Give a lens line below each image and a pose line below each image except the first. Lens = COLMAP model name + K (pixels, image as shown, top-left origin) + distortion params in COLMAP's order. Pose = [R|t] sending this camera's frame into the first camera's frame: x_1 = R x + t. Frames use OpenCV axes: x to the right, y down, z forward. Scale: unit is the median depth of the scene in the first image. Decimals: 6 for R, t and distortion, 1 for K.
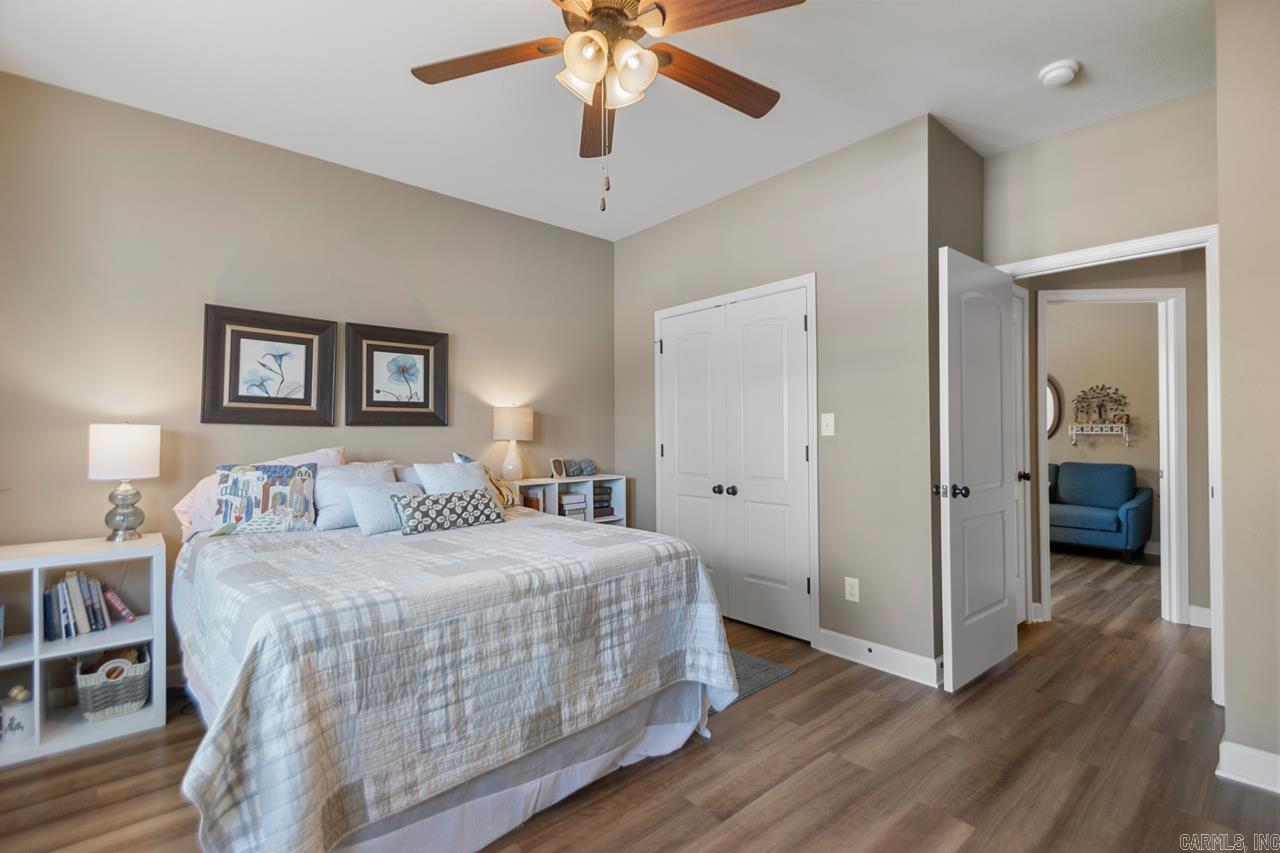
lens RADIAL K [[593.5, 0, 651.4], [0, 593.5, 434.3], [0, 0, 1]] dist [0.019641, -0.017923]
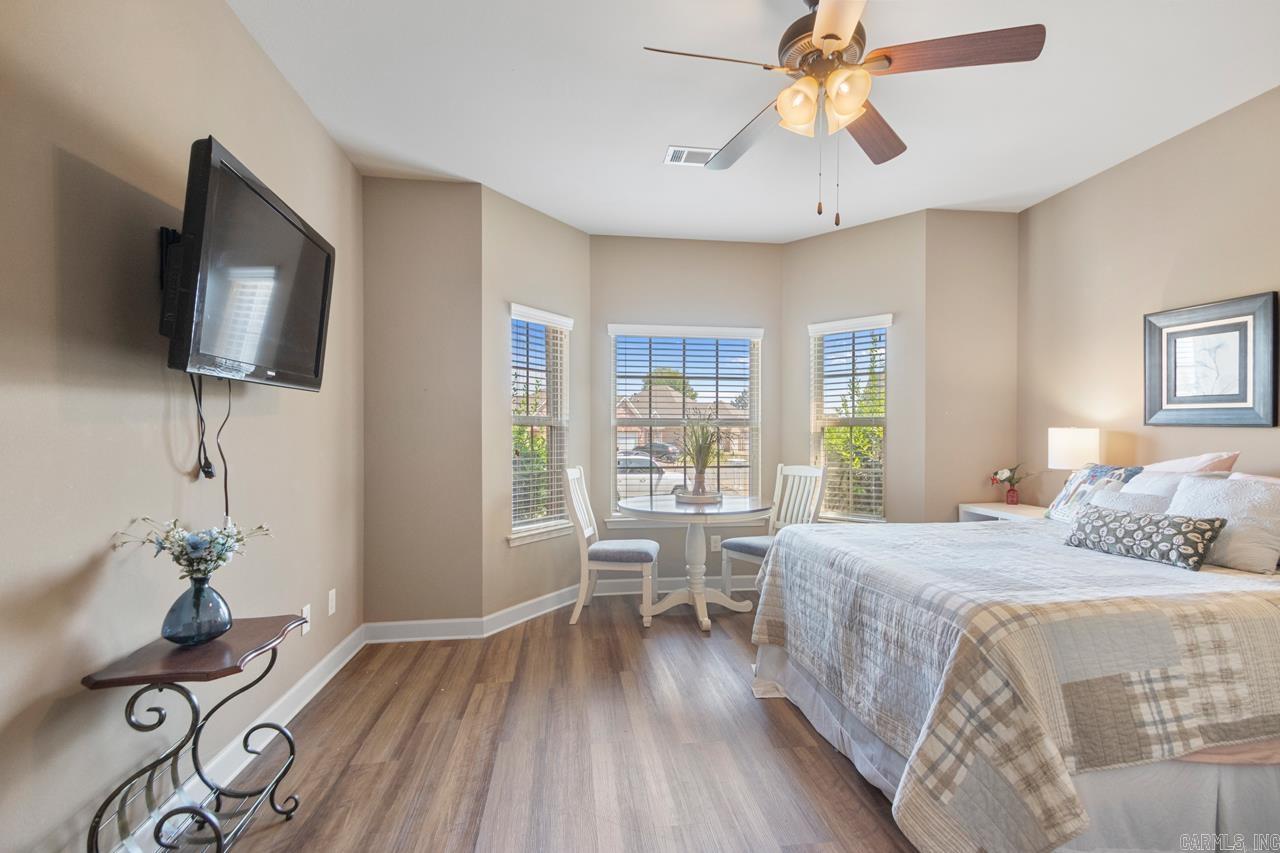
lens RADIAL K [[593.5, 0, 651.4], [0, 593.5, 434.3], [0, 0, 1]] dist [0.019641, -0.017923]
pose [[-0.553995, 0.004233, -0.832509, 0.750907], [0.000800, 0.999989, 0.004552, -0.009649], [0.832519, 0.001856, -0.553993, 0.997952]]
